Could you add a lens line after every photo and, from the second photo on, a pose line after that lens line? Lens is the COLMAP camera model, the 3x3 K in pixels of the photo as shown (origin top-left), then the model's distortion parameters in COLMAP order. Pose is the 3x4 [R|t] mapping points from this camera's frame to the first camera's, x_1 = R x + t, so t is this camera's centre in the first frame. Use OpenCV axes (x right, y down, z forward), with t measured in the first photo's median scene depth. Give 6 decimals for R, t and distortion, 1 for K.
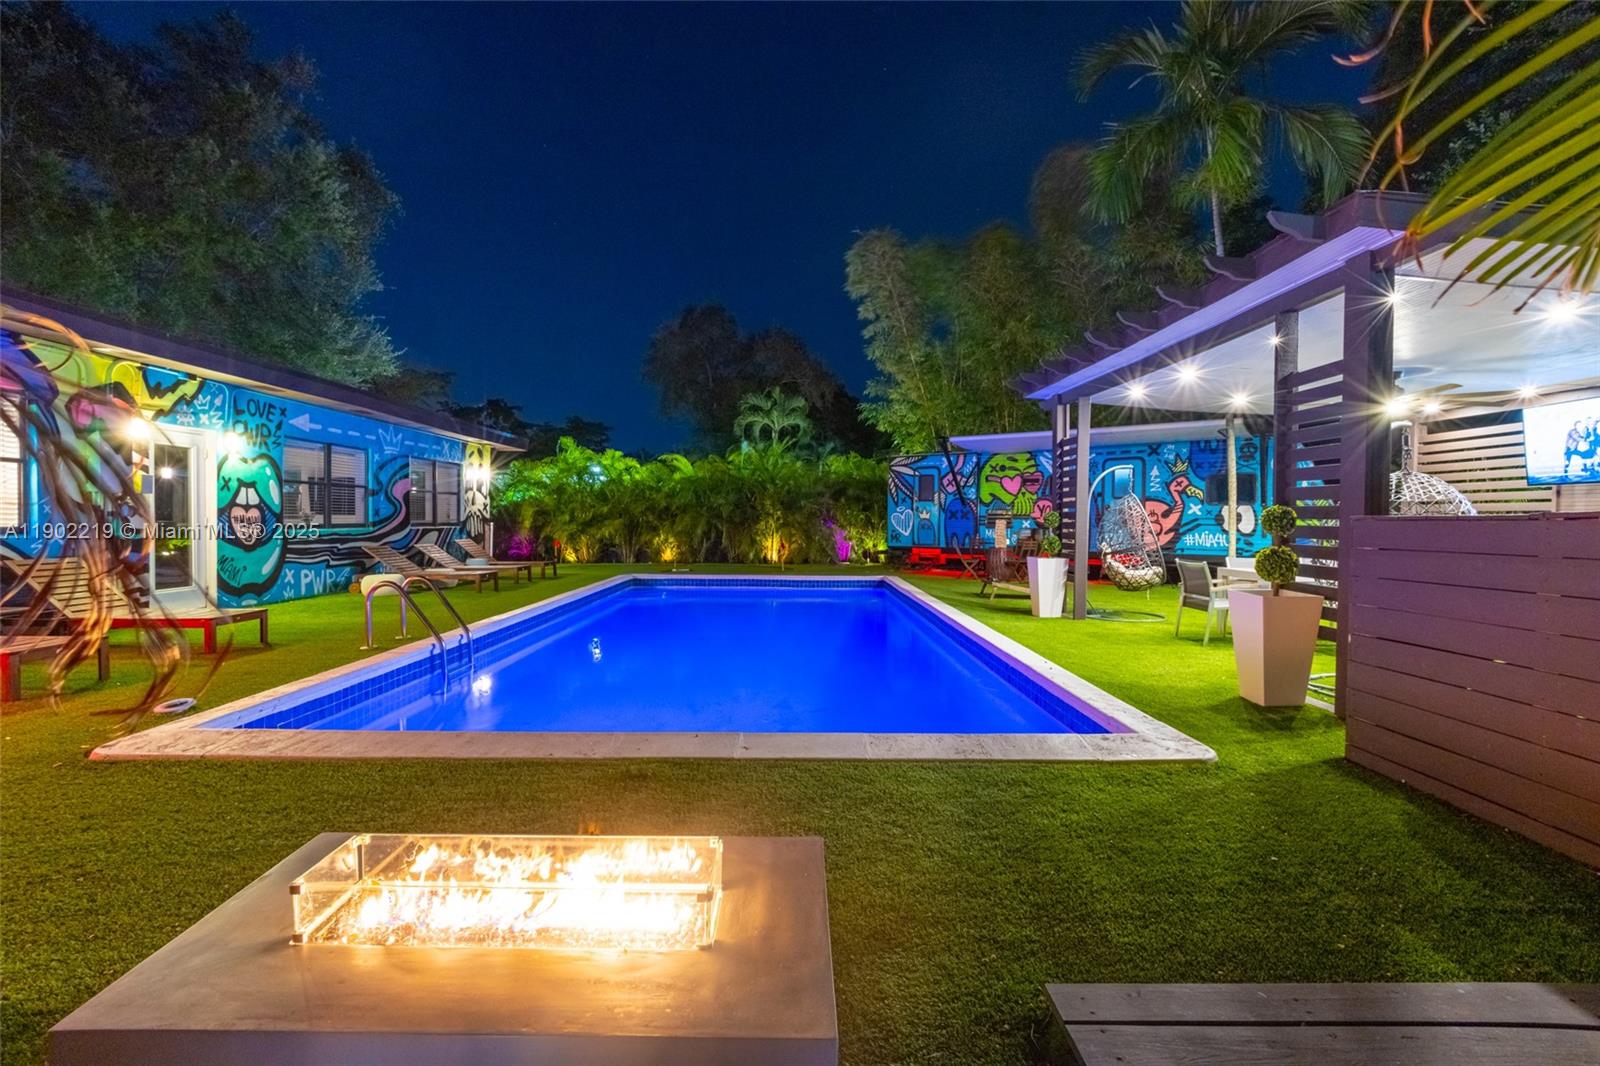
lens RADIAL K [[672.6, 0, 800.0], [0, 672.6, 533.0], [0, 0, 1]] dist [-0.010268, 0.000021]
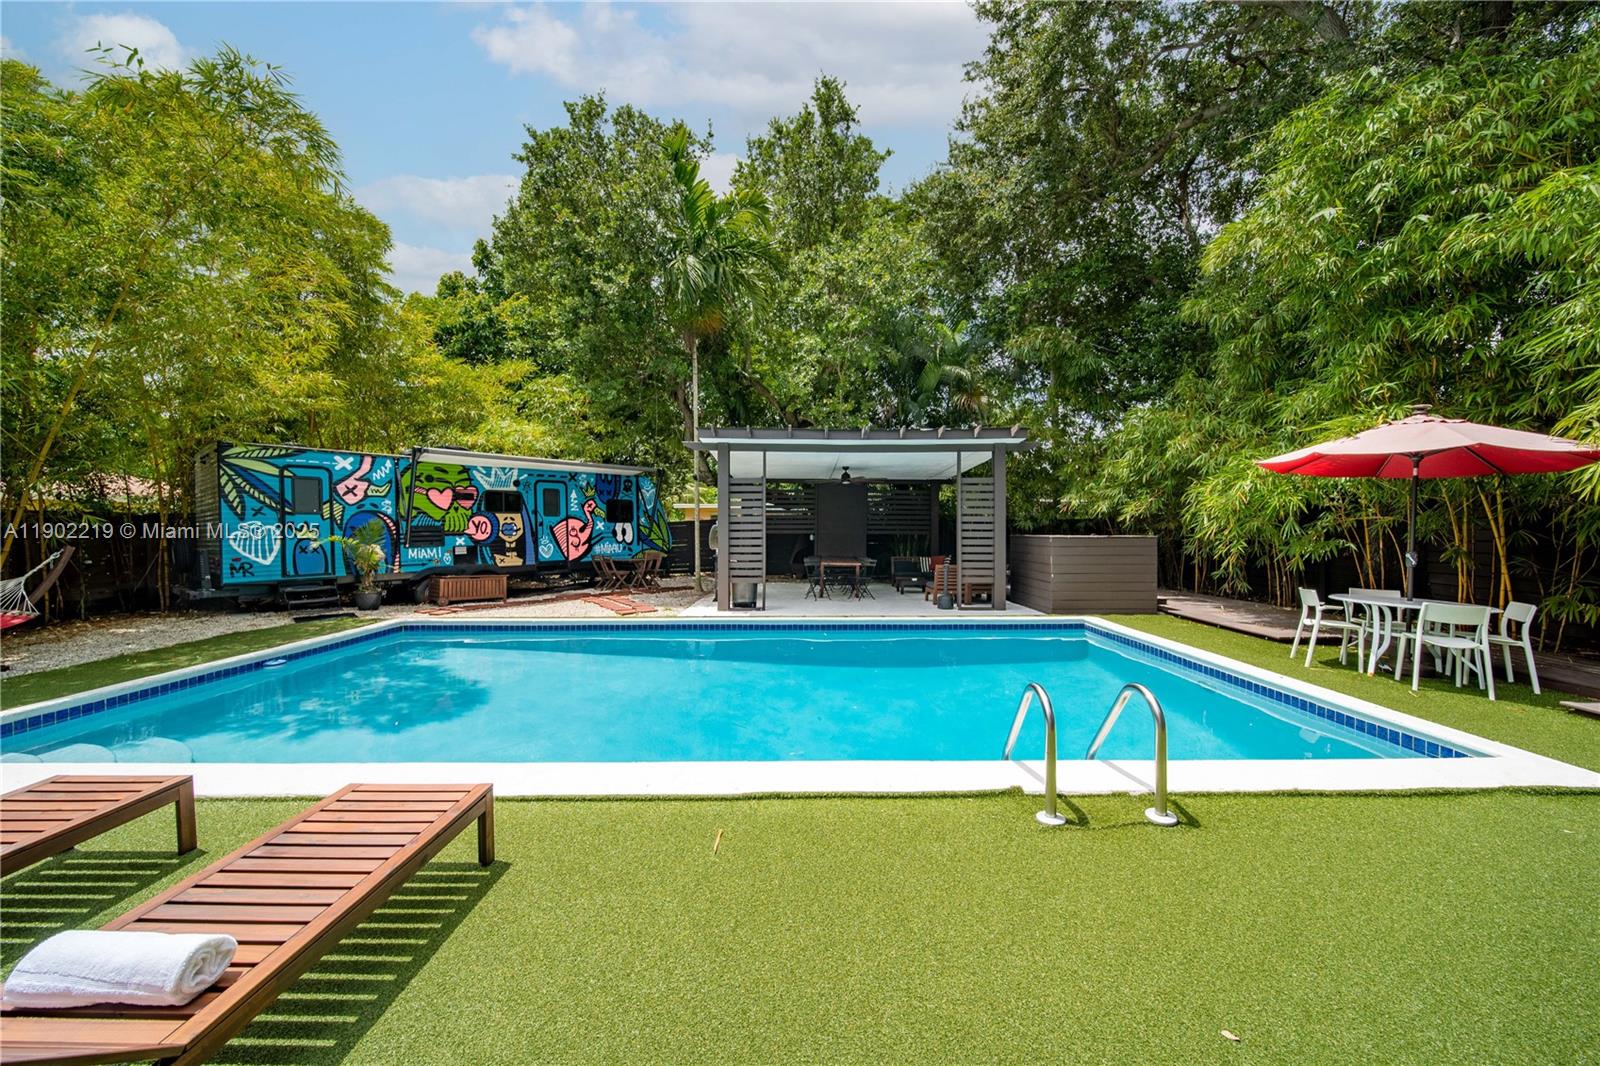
lens RADIAL K [[561.4, 0, 800.0], [0, 561.4, 533.0], [0, 0, 1]] dist [-0.000981, -0.000199]
pose [[0.014035, -0.021447, 0.999671, -0.439164], [0.022777, 0.999517, 0.021124, -0.030828], [-0.999642, 0.022473, 0.014517, 0.520582]]
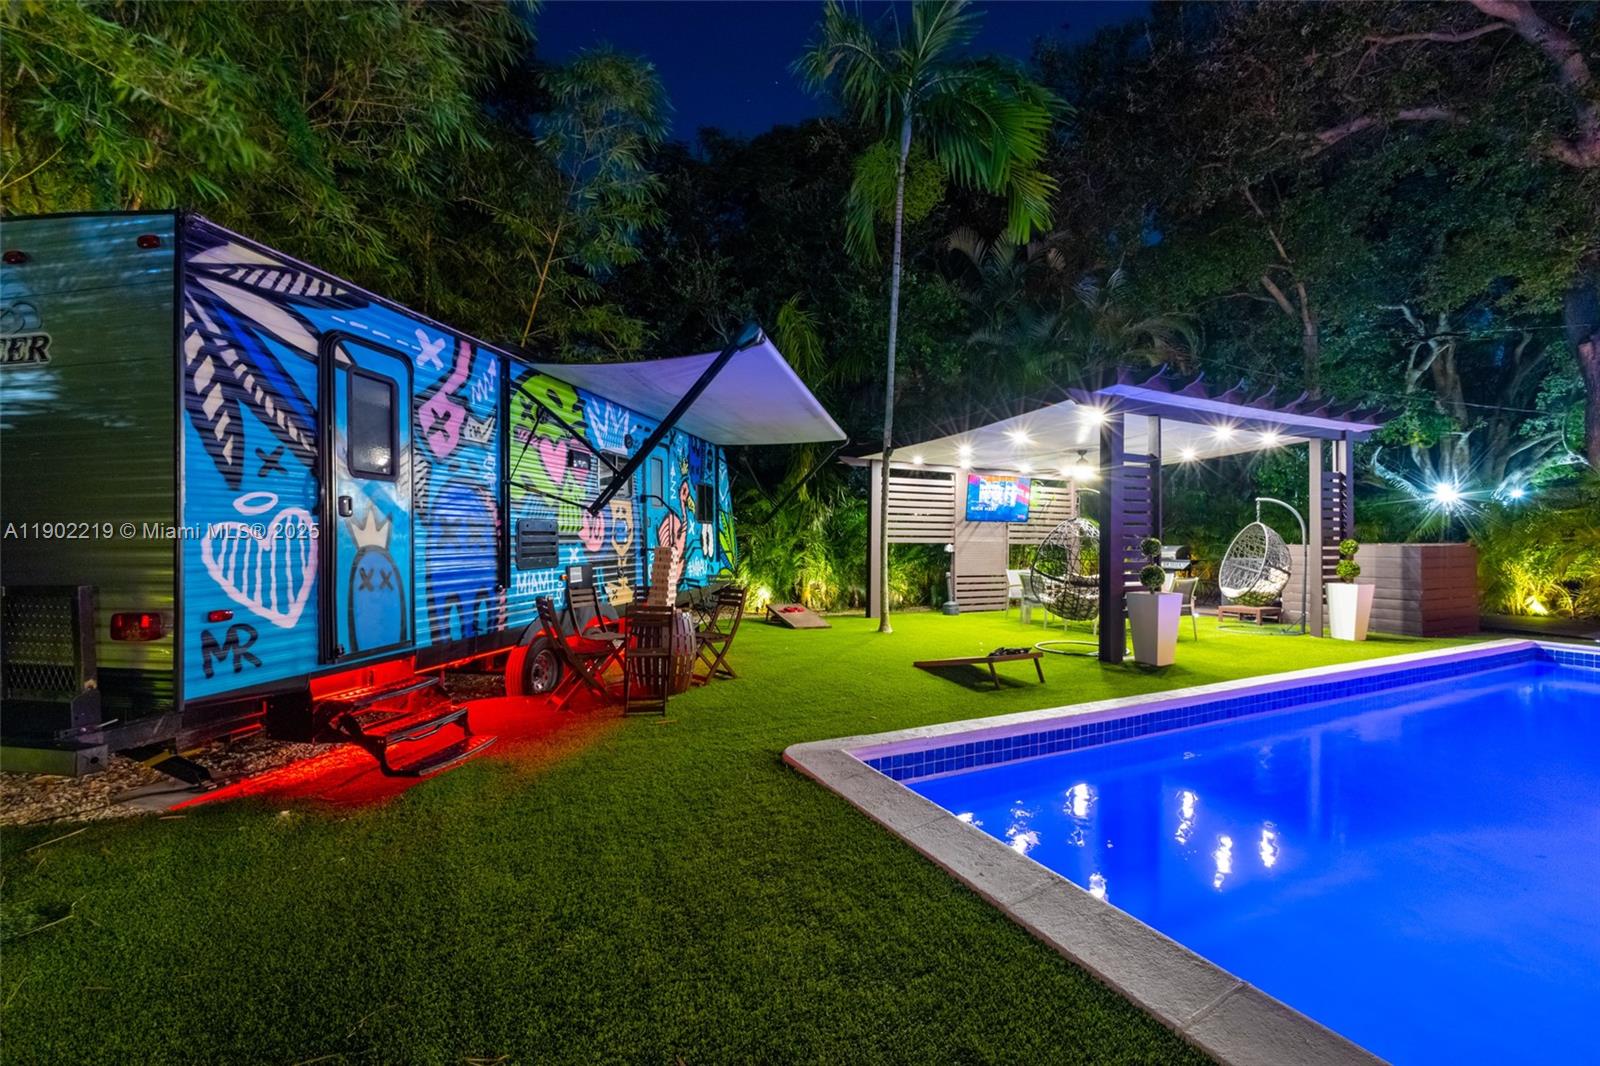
lens RADIAL K [[672.6, 0, 800.0], [0, 672.6, 533.0], [0, 0, 1]] dist [-0.010268, 0.000021]
pose [[-0.433136, -0.001031, 0.901328, -0.117953], [0.013871, 0.999873, 0.007809, -0.029405], [-0.901222, 0.015885, -0.433067, 1.064619]]
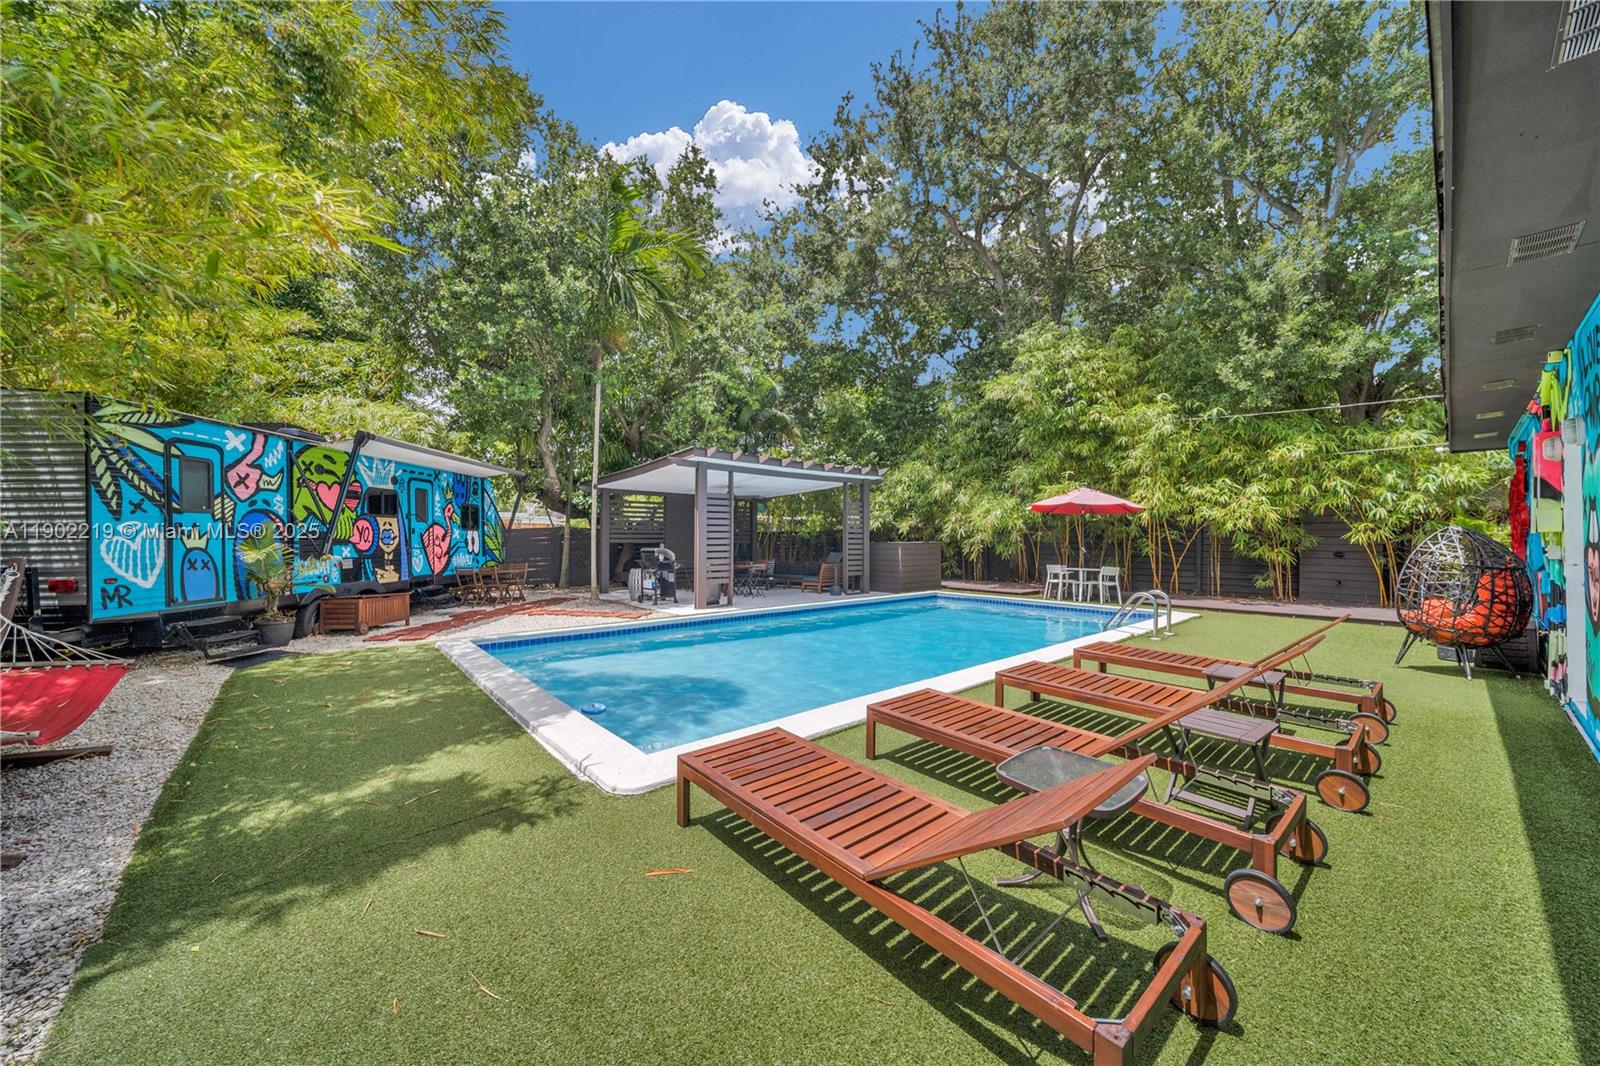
lens RADIAL K [[563.6, 0, 790.9], [0, 563.6, 538.3], [0, 0, 1]] dist [0.000457, -0.002859]
pose [[-0.635418, -0.009033, 0.772116, -0.439003], [0.009723, 0.999759, 0.019698, -0.035691], [-0.772108, 0.020024, -0.635176, 1.023355]]
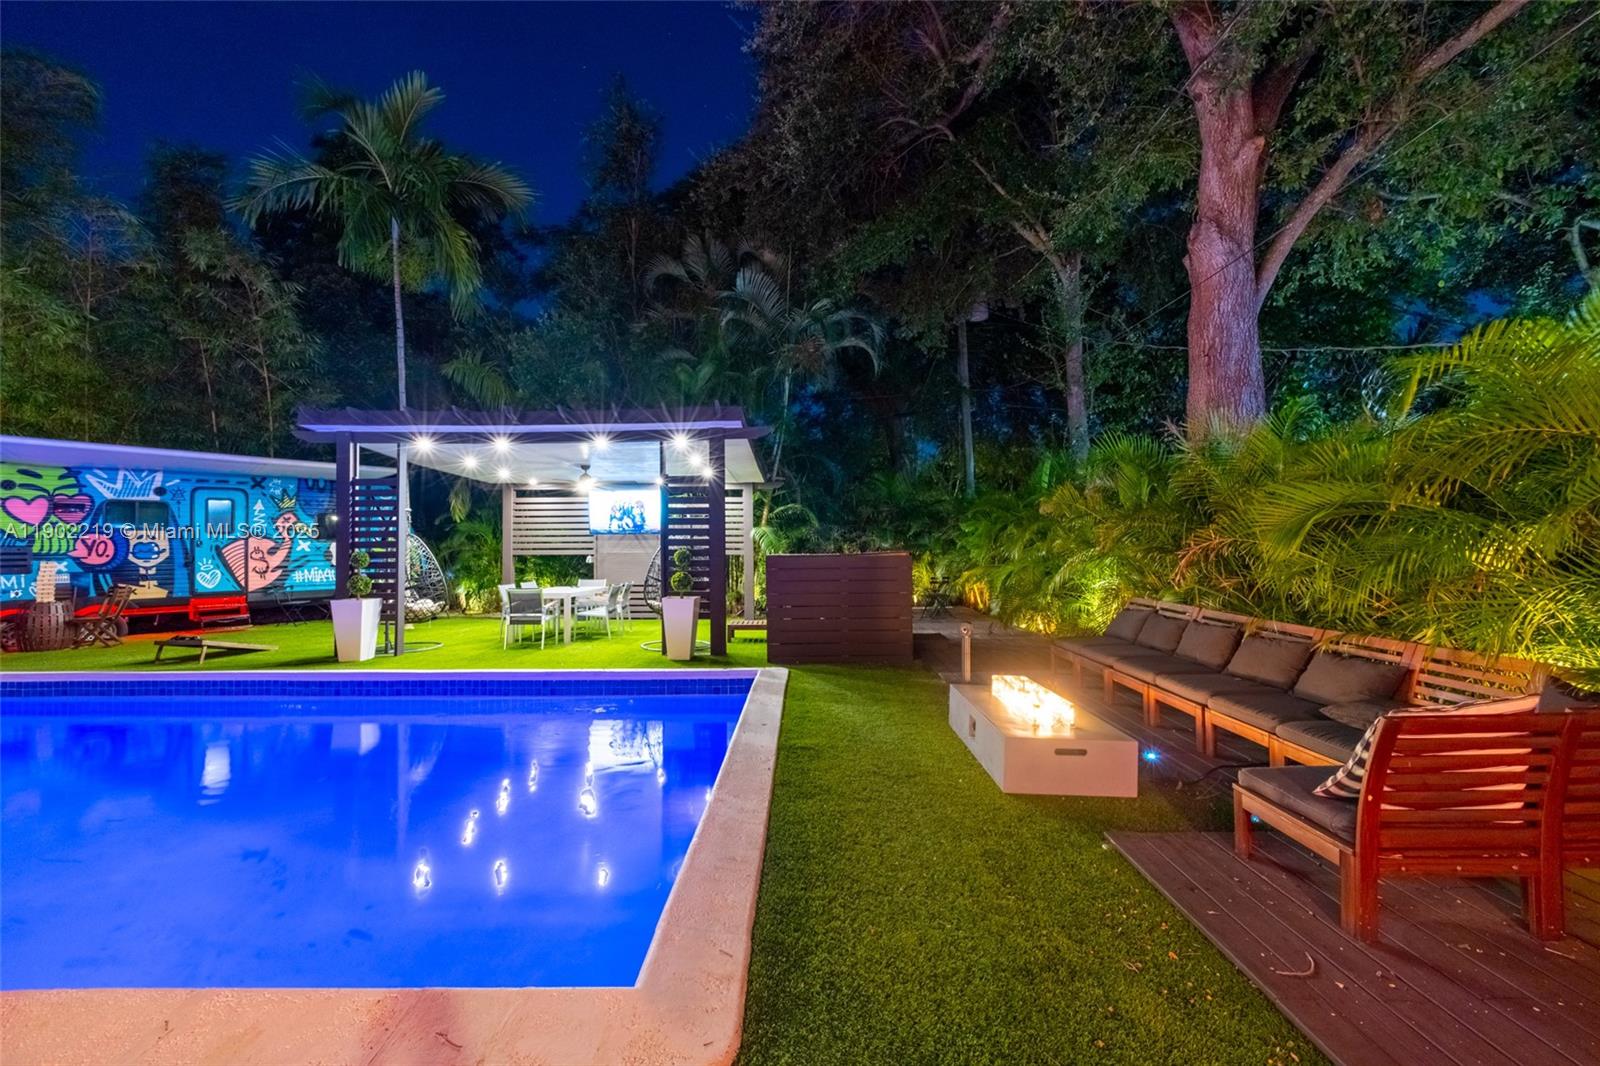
lens RADIAL K [[672.6, 0, 800.0], [0, 672.6, 533.0], [0, 0, 1]] dist [-0.010268, 0.000021]
pose [[0.023481, 0.014117, 0.999625, -0.351373], [0.029283, 0.999462, -0.014803, -0.015766], [-0.999295, 0.029620, 0.023055, 0.200334]]
